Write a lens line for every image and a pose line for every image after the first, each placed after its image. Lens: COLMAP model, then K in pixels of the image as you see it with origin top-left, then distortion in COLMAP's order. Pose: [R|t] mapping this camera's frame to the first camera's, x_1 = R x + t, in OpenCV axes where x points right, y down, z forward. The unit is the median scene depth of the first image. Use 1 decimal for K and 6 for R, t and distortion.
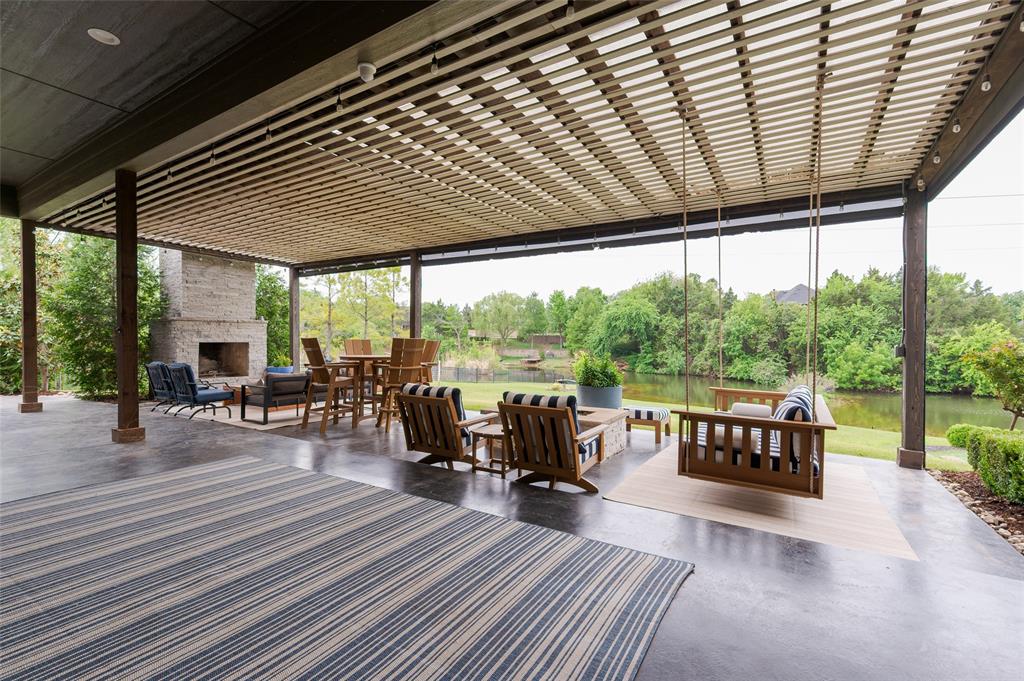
lens RADIAL K [[452.1, 0, 512.0], [0, 452.1, 340.5], [0, 0, 1]] dist [0.001676, 0.000050]
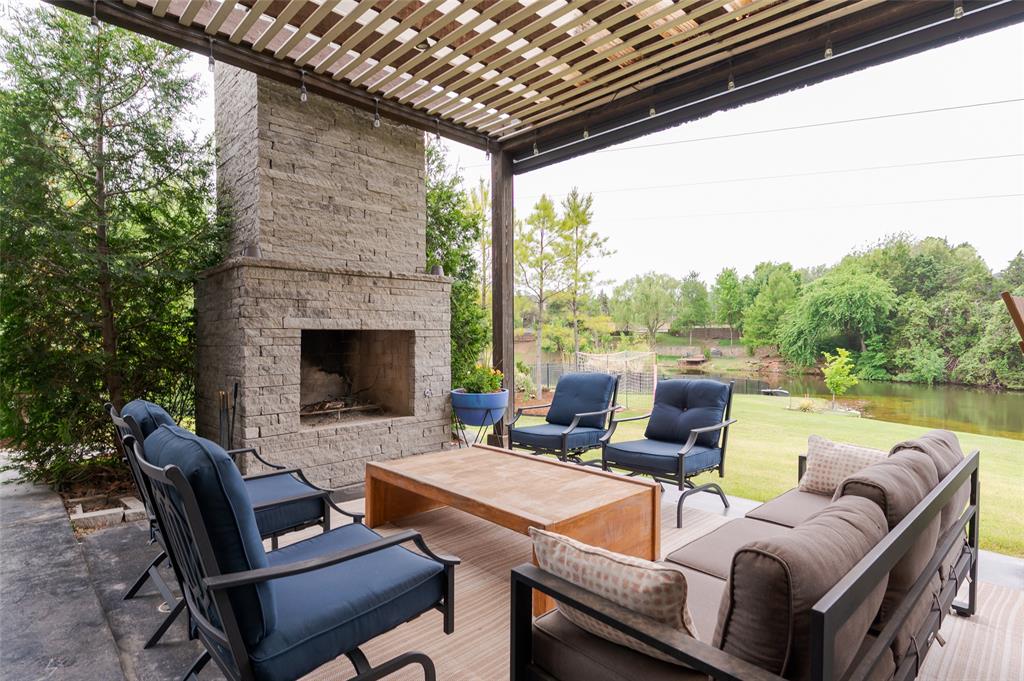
lens RADIAL K [[527.3, 0, 512.0], [0, 527.3, 340.5], [0, 0, 1]] dist [-0.004658, -0.000540]
pose [[0.971023, -0.004095, -0.238952, -0.059607], [0.006128, 0.999951, 0.007765, 0.001517], [0.238908, -0.009004, 0.971000, 0.087993]]
